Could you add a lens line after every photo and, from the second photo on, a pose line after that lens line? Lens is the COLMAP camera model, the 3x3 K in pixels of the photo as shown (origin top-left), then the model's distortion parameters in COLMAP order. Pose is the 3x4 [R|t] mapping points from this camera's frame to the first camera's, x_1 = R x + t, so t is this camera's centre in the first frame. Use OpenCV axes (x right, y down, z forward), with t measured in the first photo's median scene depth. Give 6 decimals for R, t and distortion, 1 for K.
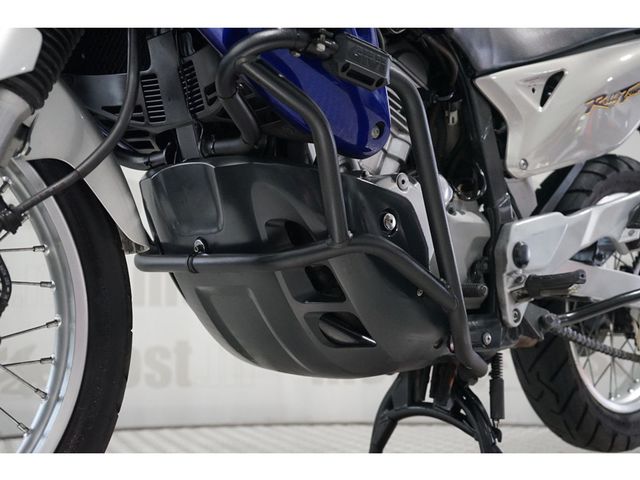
lens RADIAL K [[927.7, 0, 320.0], [0, 927.7, 240.0], [0, 0, 1]] dist [-0.022429, 0.039346]
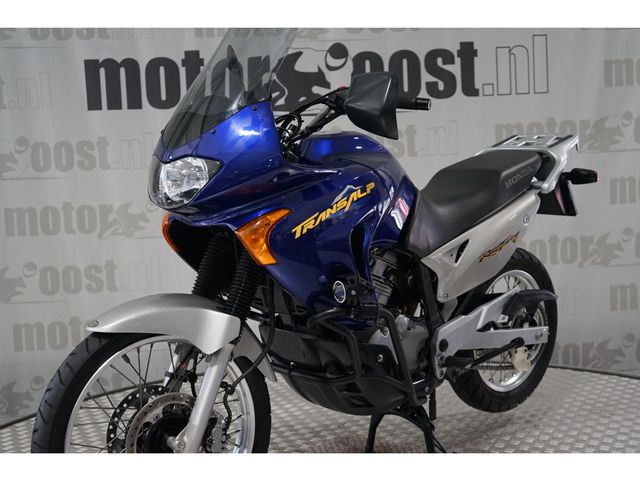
lens RADIAL K [[927.7, 0, 320.0], [0, 927.7, 240.0], [0, 0, 1]] dist [-0.022429, 0.039346]
pose [[0.999215, -0.031448, 0.024109, -0.091875], [0.026221, 0.980901, 0.192732, -0.591359], [-0.029710, -0.191949, 0.980955, -0.908953]]
